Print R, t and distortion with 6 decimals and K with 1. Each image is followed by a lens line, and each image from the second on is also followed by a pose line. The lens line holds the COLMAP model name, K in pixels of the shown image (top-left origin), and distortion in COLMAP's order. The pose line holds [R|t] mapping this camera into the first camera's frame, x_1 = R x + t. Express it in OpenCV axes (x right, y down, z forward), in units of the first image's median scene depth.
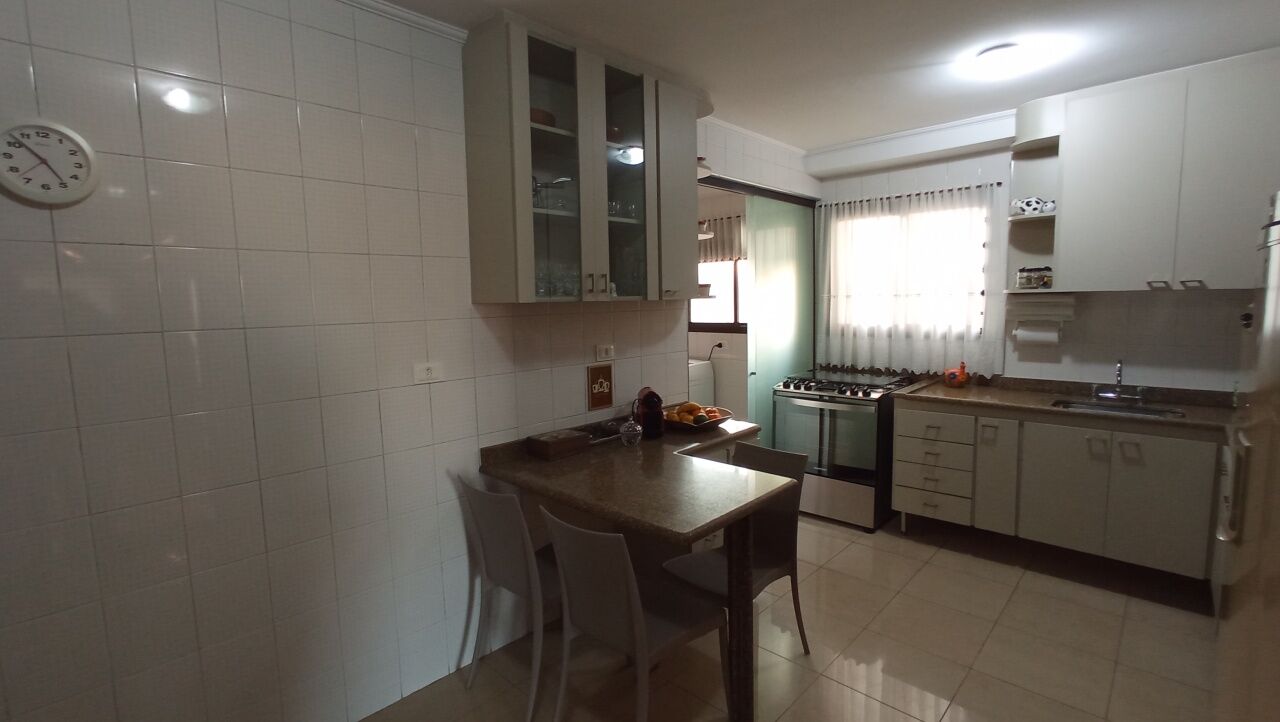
lens RADIAL K [[584.0, 0, 646.0], [0, 584.0, 358.5], [0, 0, 1]] dist [-0.017791, 0.007238]
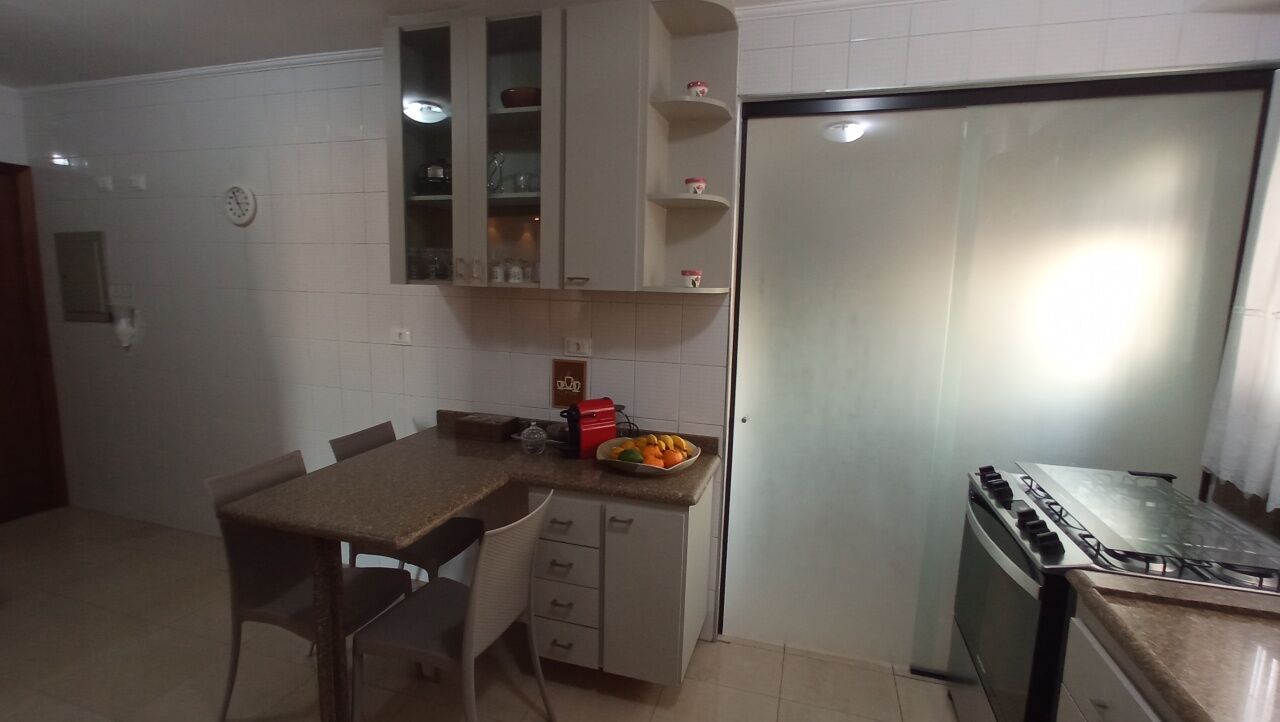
lens RADIAL K [[584.0, 0, 637.1], [0, 584.0, 355.9], [0, 0, 1]] dist [-0.017791, 0.007238]
pose [[0.432005, 0.146387, -0.889912, 0.794072], [-0.125233, 0.986917, 0.101550, -0.103251], [0.893134, 0.067576, 0.444685, 0.738279]]
